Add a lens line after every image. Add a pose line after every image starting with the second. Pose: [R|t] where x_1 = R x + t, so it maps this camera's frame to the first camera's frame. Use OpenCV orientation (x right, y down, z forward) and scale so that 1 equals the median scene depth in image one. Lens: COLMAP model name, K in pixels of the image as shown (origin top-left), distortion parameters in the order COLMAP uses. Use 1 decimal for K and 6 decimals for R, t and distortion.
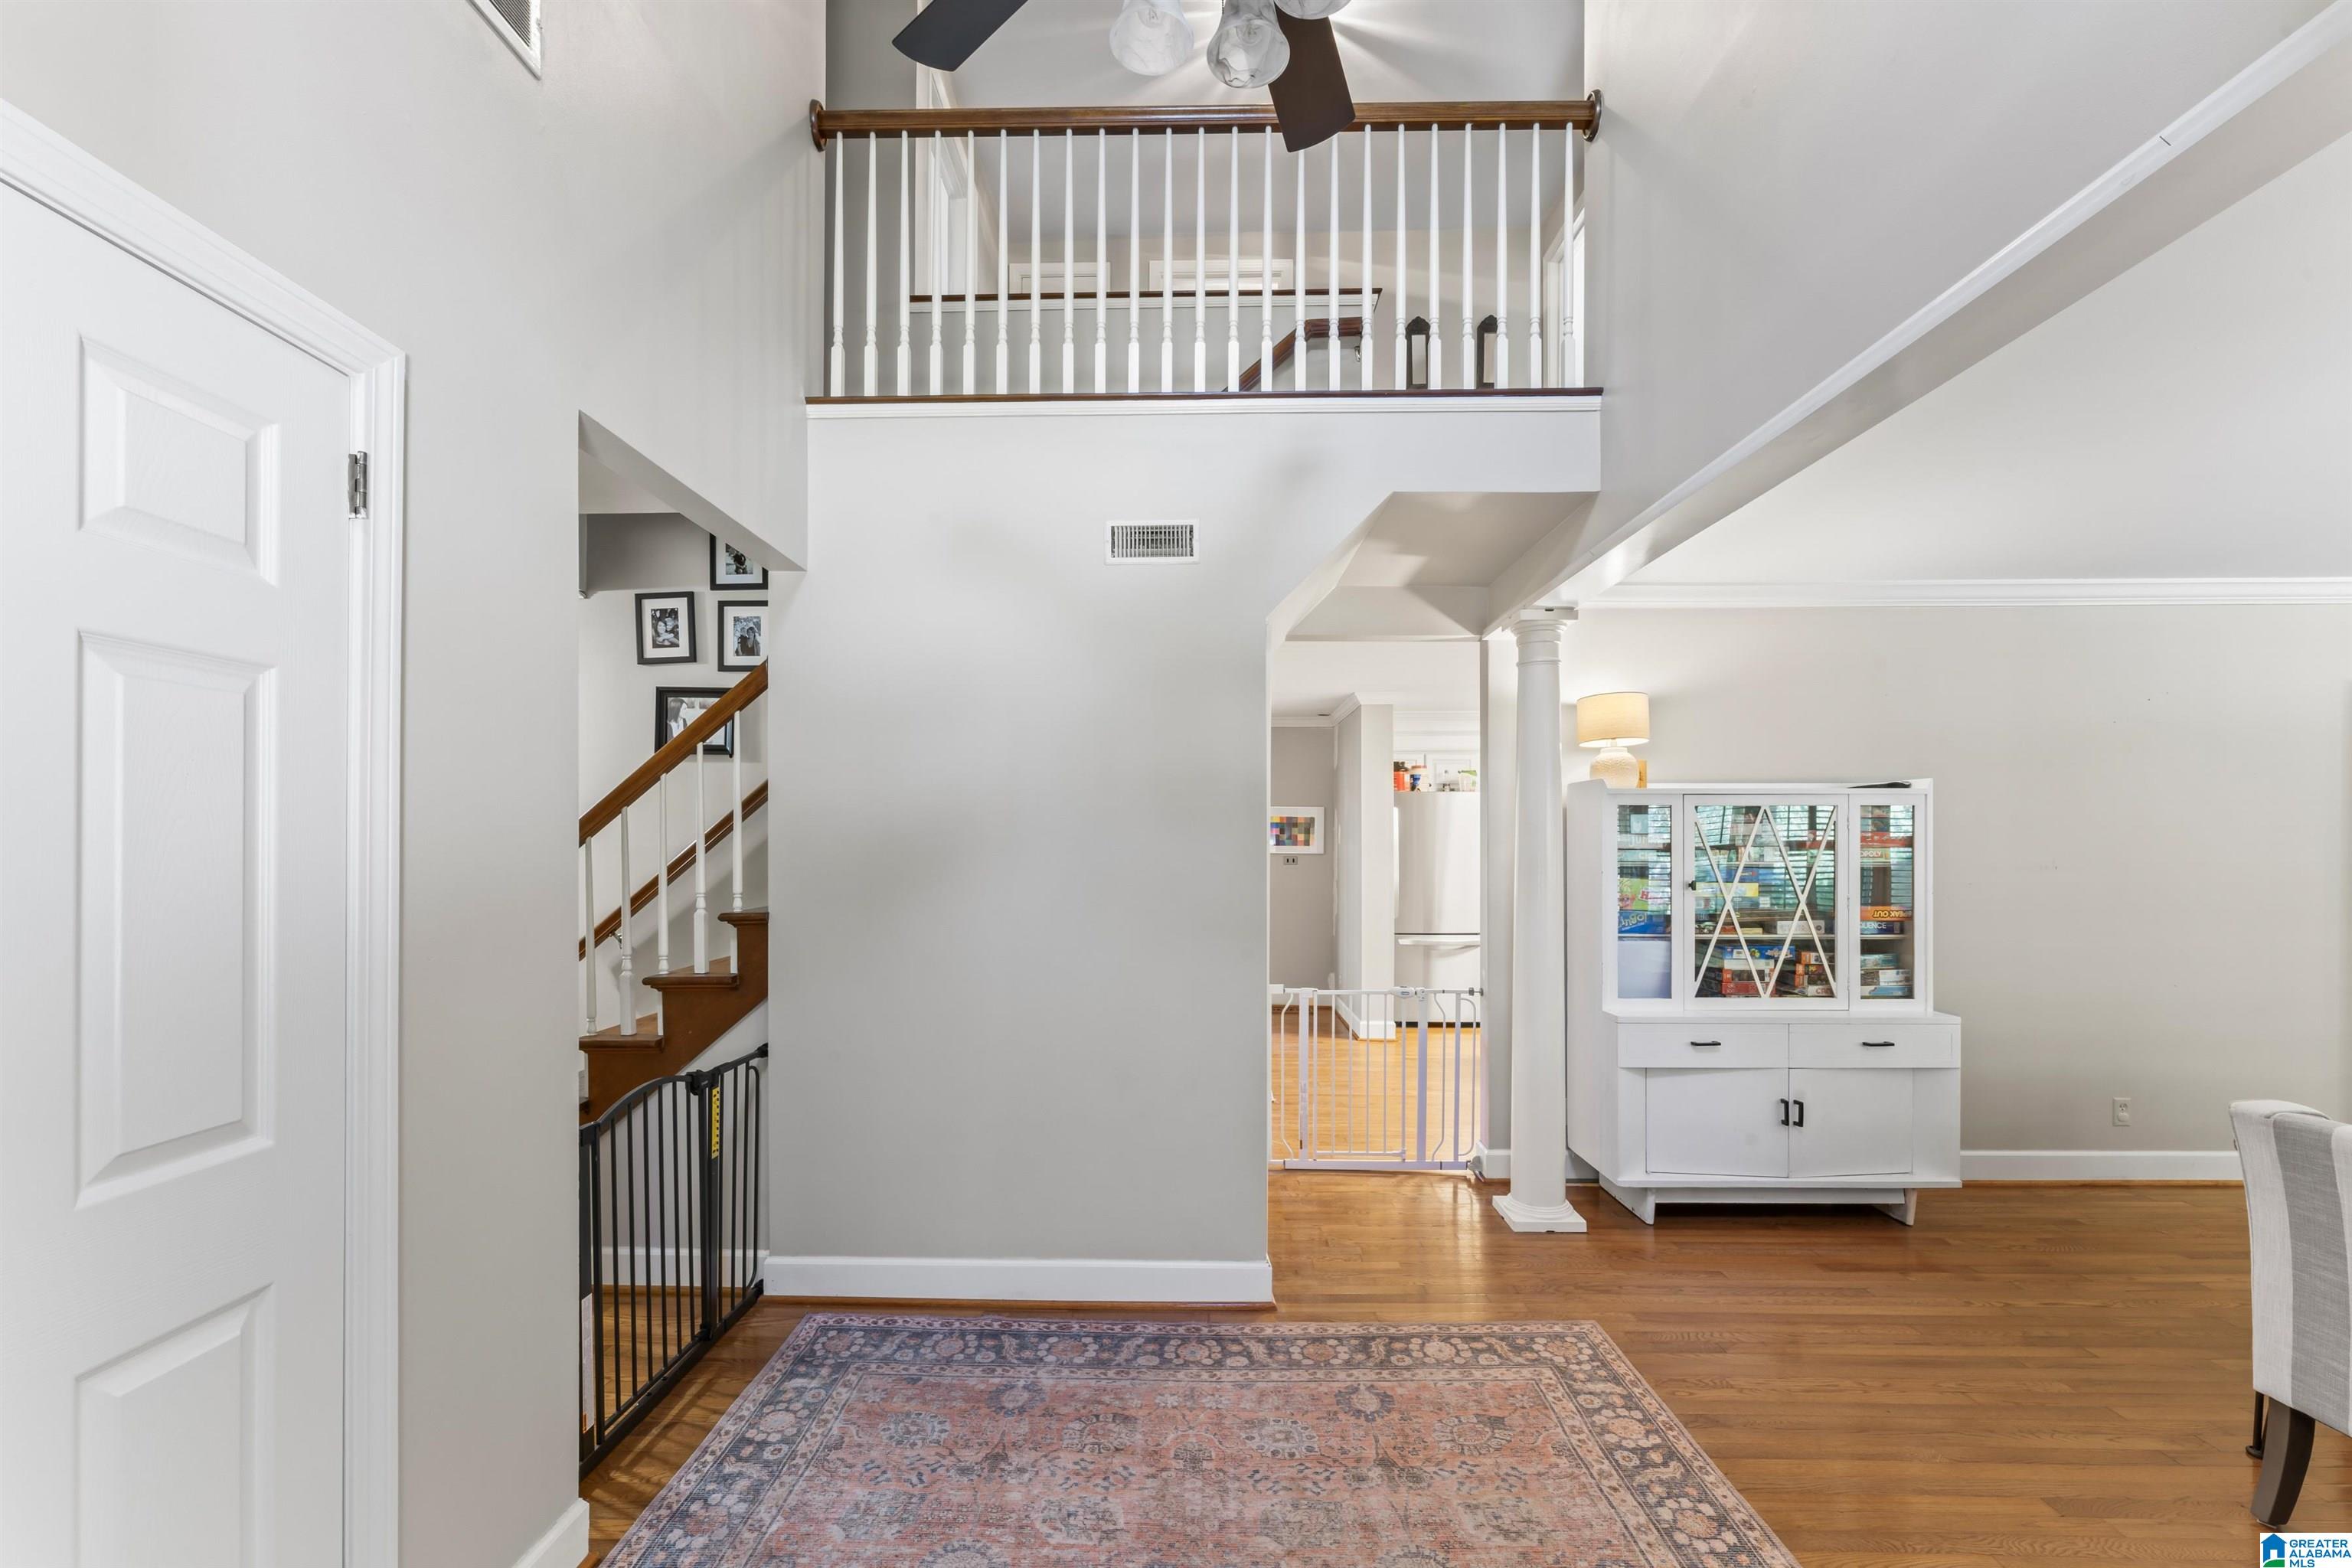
lens RADIAL K [[941.2, 0, 1175.8], [0, 941.2, 787.7], [0, 0, 1]] dist [-0.000307, -0.000022]
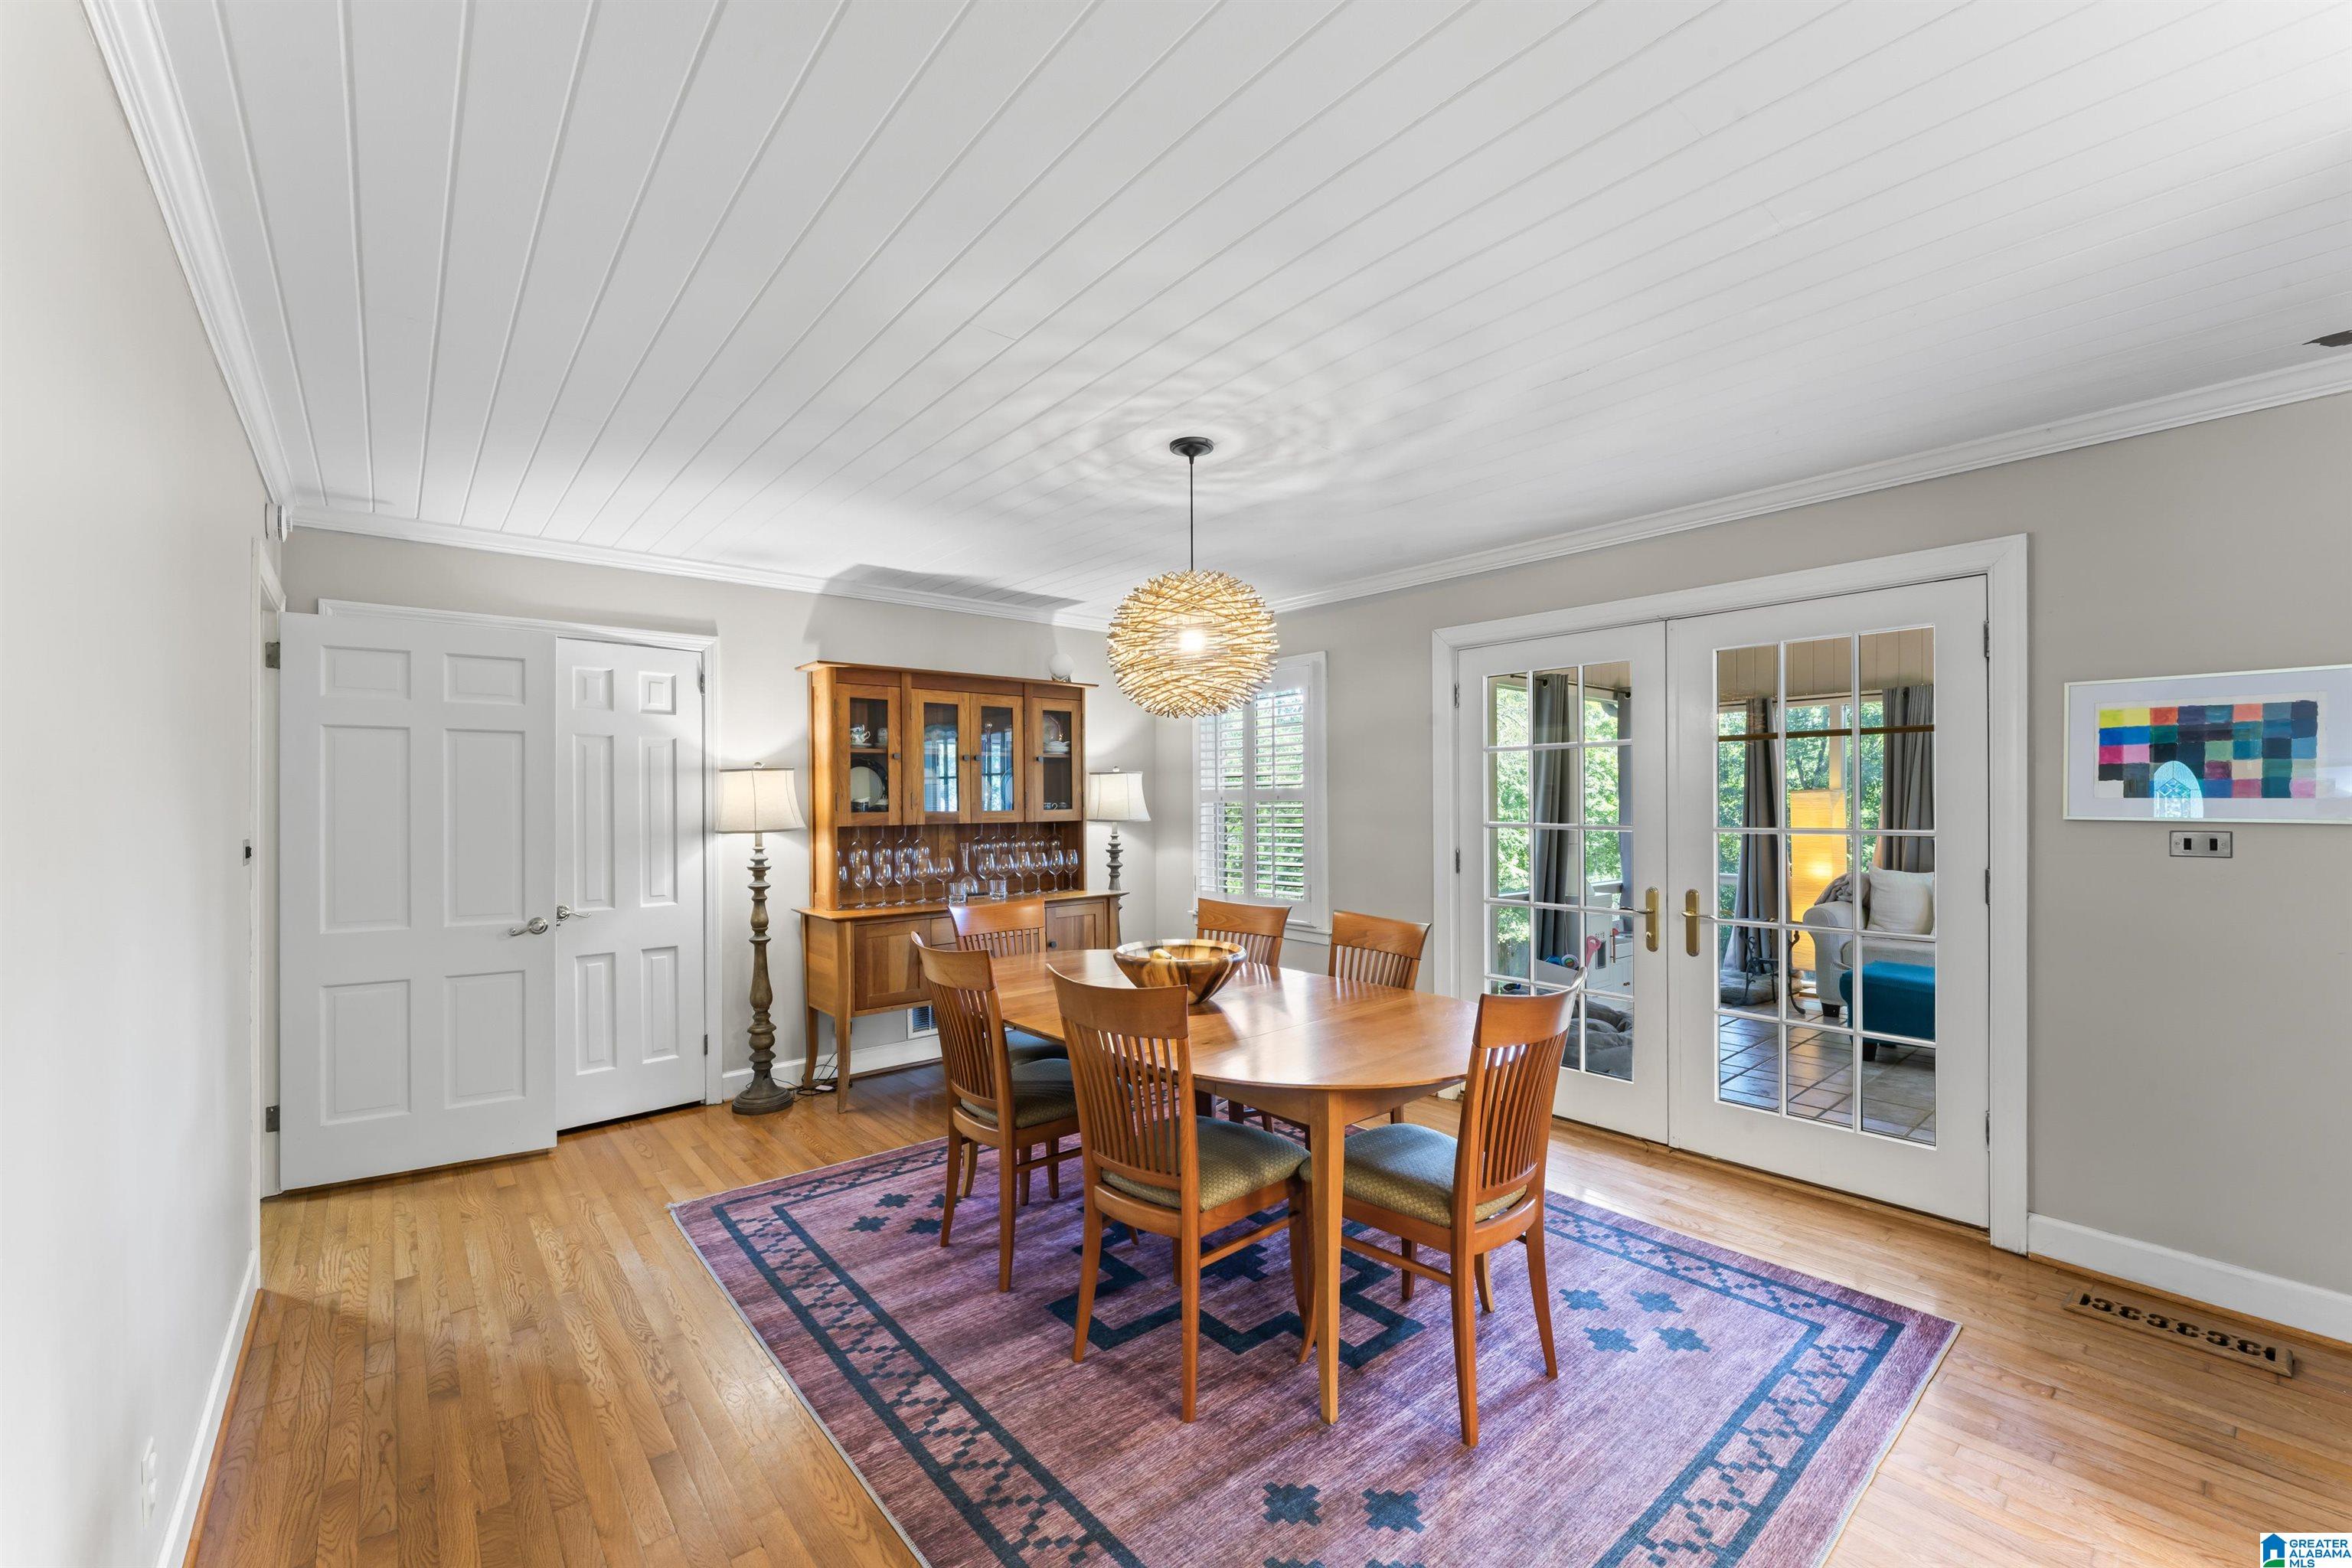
lens RADIAL K [[941.2, 0, 1176.6], [0, 941.2, 793.0], [0, 0, 1]] dist [-0.000307, -0.000022]
pose [[-0.749685, -0.000027, -0.661795, 0.596308], [0.000992, 0.999999, -0.001165, 0.060140], [0.661794, -0.001529, -0.749684, 0.998593]]
